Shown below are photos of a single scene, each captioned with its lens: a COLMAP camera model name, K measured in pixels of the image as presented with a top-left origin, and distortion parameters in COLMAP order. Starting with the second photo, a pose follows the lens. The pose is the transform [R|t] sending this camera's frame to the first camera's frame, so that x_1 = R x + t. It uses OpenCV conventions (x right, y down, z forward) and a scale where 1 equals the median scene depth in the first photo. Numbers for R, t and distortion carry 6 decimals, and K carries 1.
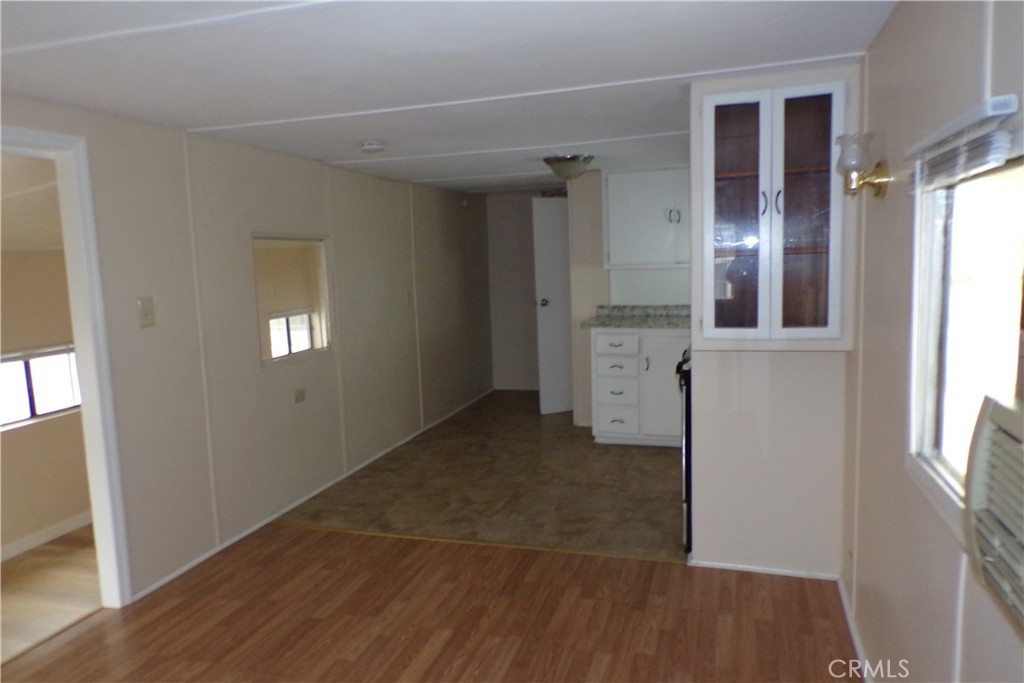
lens RADIAL K [[698.1, 0, 508.9], [0, 698.1, 343.2], [0, 0, 1]] dist [-0.012599, -0.000914]
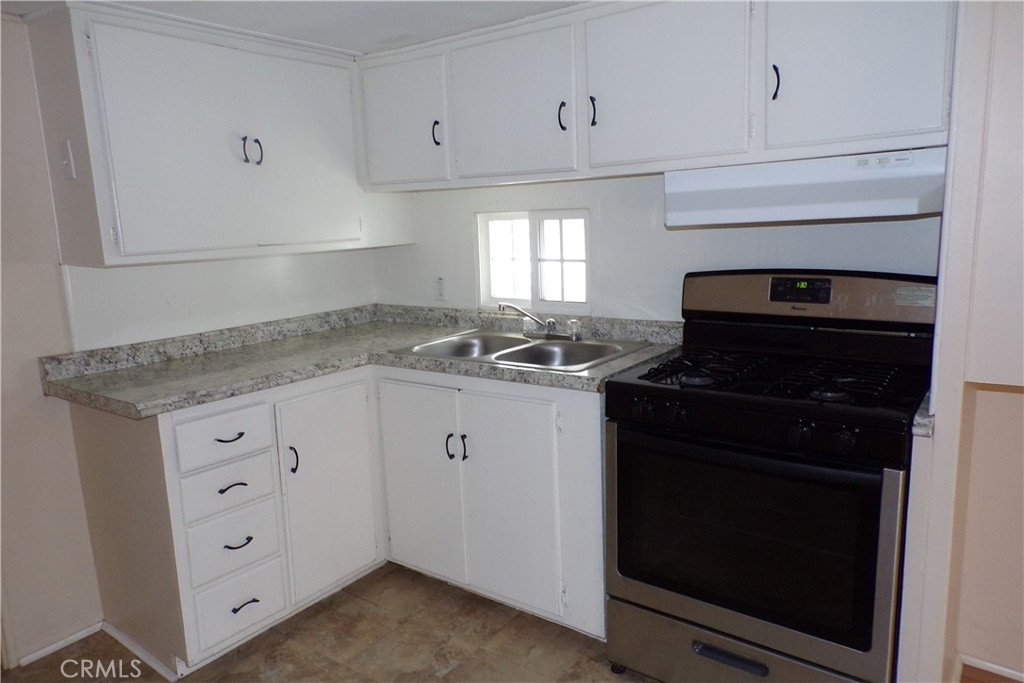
lens RADIAL K [[698.1, 0, 508.8], [0, 698.1, 342.1], [0, 0, 1]] dist [-0.012599, -0.000914]
pose [[0.326522, -0.145788, 0.933878, -0.161720], [0.145062, 0.984057, 0.102902, -0.066826], [-0.933992, 0.101871, 0.342465, 0.622790]]
